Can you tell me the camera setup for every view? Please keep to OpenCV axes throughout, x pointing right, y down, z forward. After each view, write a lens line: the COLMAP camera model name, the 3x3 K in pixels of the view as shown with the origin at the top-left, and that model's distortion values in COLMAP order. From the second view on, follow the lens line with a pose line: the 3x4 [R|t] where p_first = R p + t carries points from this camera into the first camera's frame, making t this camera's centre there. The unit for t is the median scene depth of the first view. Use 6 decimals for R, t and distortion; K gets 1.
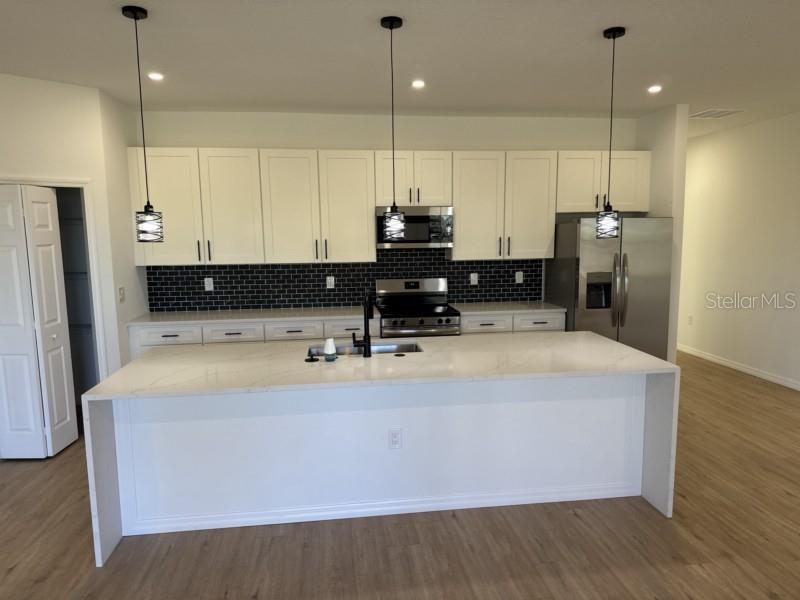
lens RADIAL K [[559.2, 0, 402.7], [0, 559.2, 305.1], [0, 0, 1]] dist [0.116095, -0.176621]
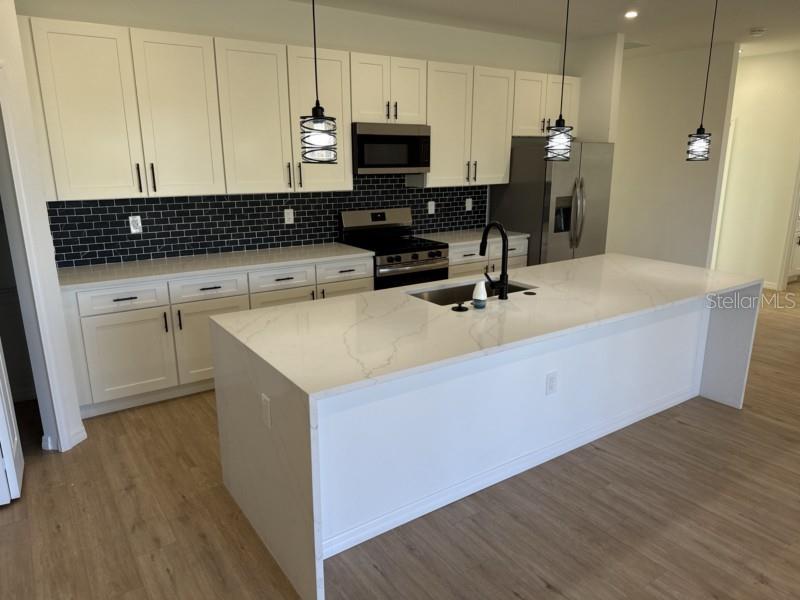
lens RADIAL K [[559.2, 0, 402.7], [0, 559.2, 305.1], [0, 0, 1]] dist [0.116095, -0.176621]
pose [[0.893946, -0.106520, 0.435331, -0.371091], [0.055422, 0.990163, 0.128473, -0.009299], [-0.444734, -0.090721, 0.891056, 0.185521]]
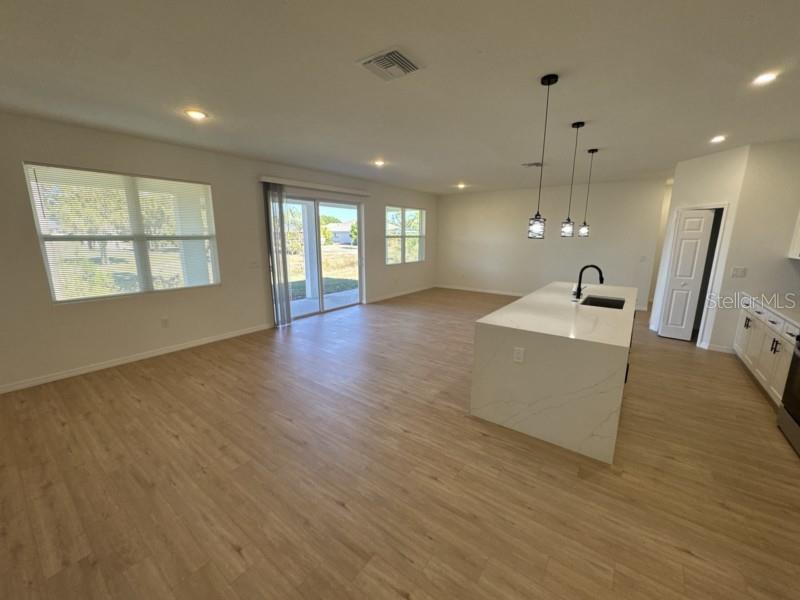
lens RADIAL K [[321.9, 0, 400.8], [0, 321.9, 302.3], [0, 0, 1]] dist [-0.000750, -0.000138]
pose [[-0.701723, 0.155778, -0.695211, 0.726258], [-0.091545, 0.947999, 0.304824, -0.113187], [0.706544, 0.277545, -0.650972, 0.828557]]
